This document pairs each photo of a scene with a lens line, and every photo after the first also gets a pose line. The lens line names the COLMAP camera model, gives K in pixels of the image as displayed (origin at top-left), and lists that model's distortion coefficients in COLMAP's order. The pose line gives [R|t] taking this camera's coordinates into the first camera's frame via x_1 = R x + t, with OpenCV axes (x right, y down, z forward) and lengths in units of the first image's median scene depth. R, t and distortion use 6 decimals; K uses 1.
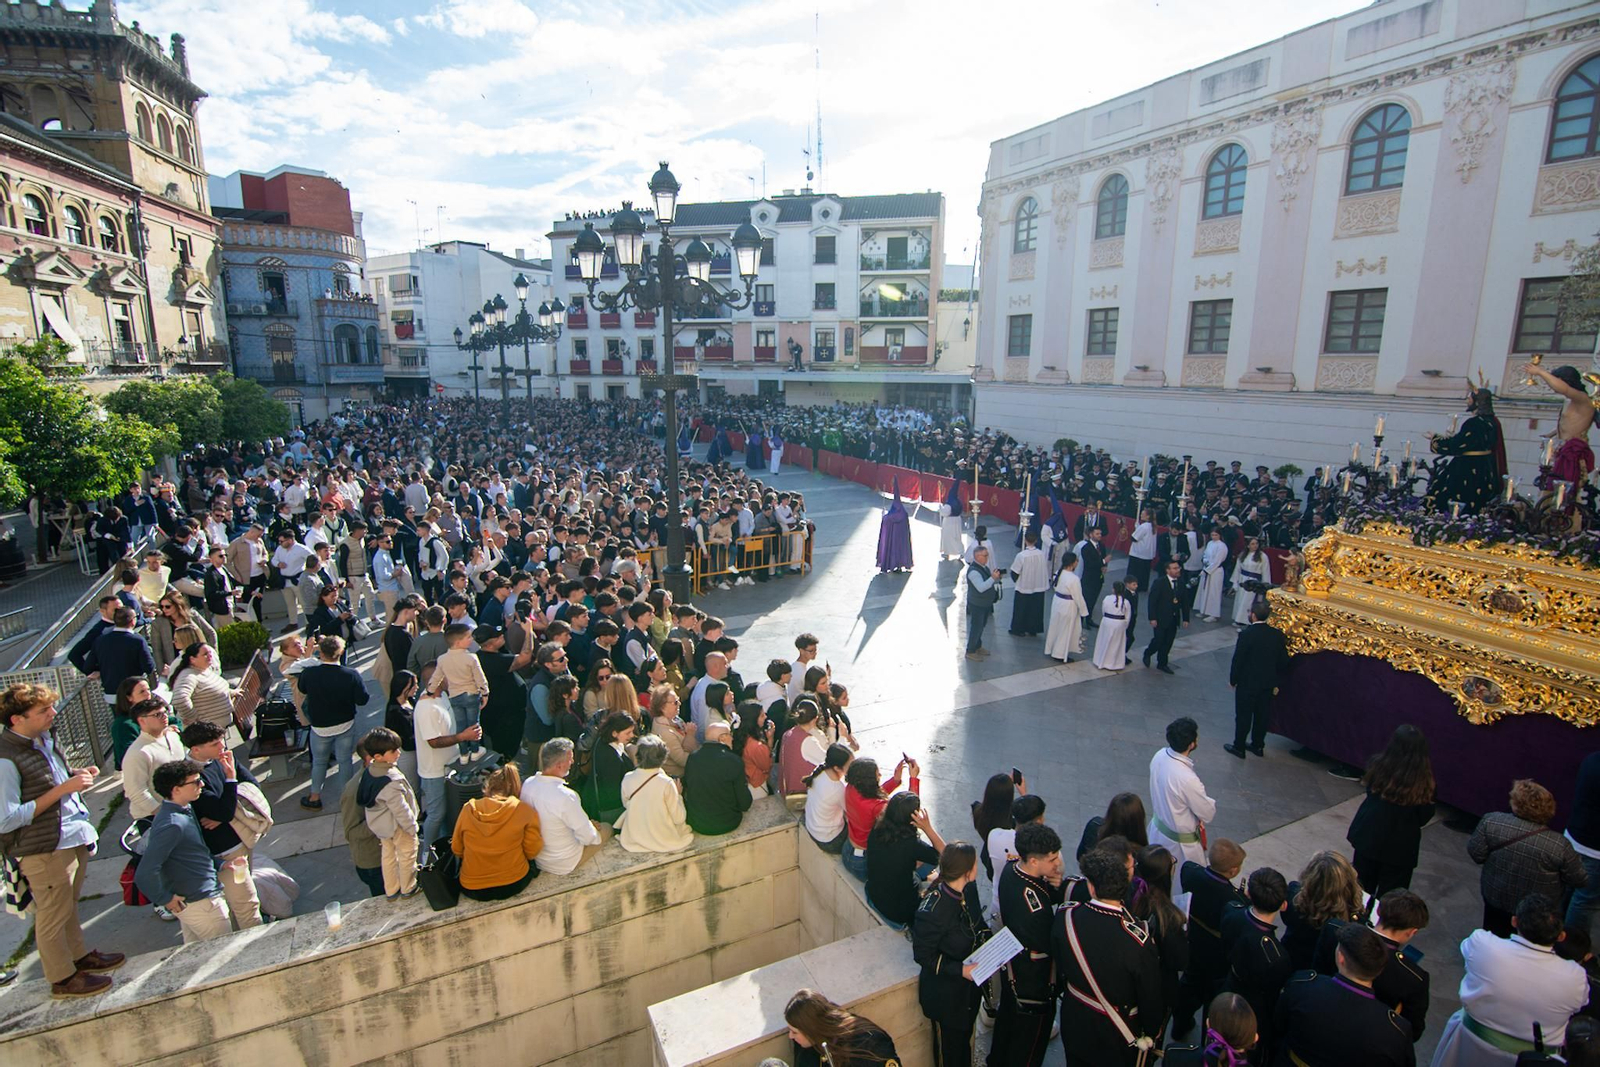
lens RADIAL K [[764.5, 0, 797.1], [0, 764.5, 527.9], [0, 0, 1]] dist [-0.007021, -0.009061]
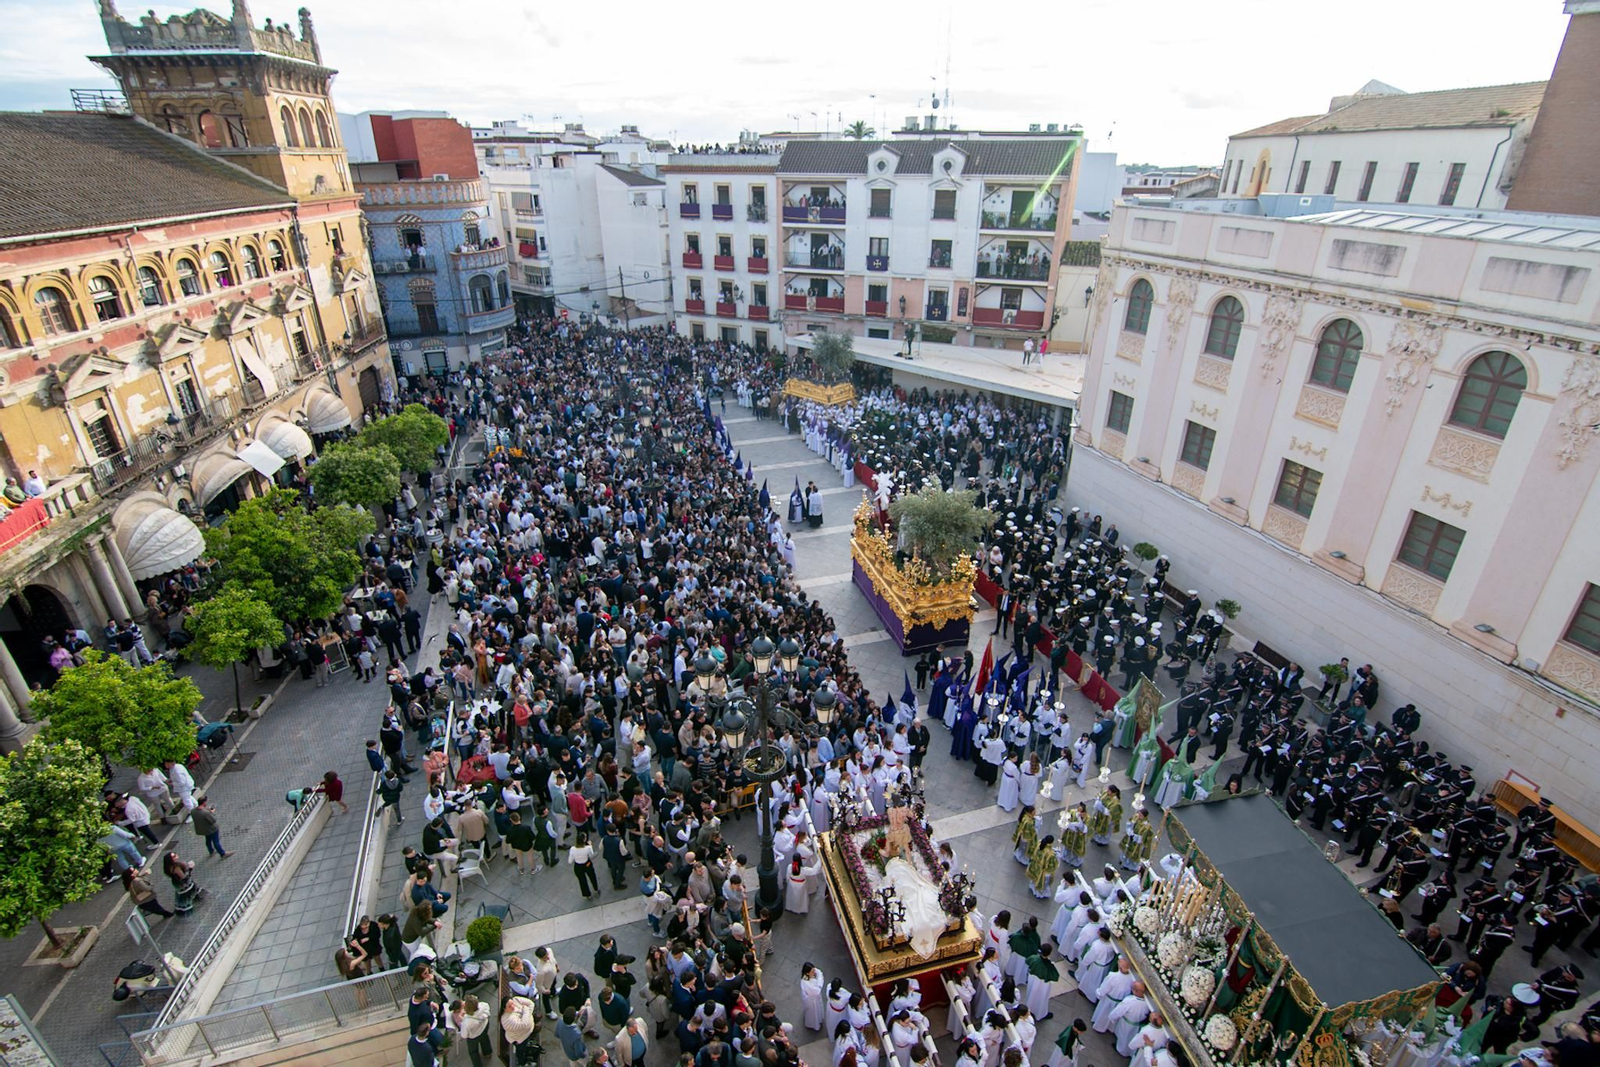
lens RADIAL K [[762.1, 0, 803.1], [0, 762.1, 537.2], [0, 0, 1]] dist [-0.005366, -0.010802]
pose [[0.989899, 0.061812, -0.127587, 0.012542], [-0.029788, 0.970542, 0.239085, -0.260219], [0.138607, -0.232870, 0.962580, -0.051194]]
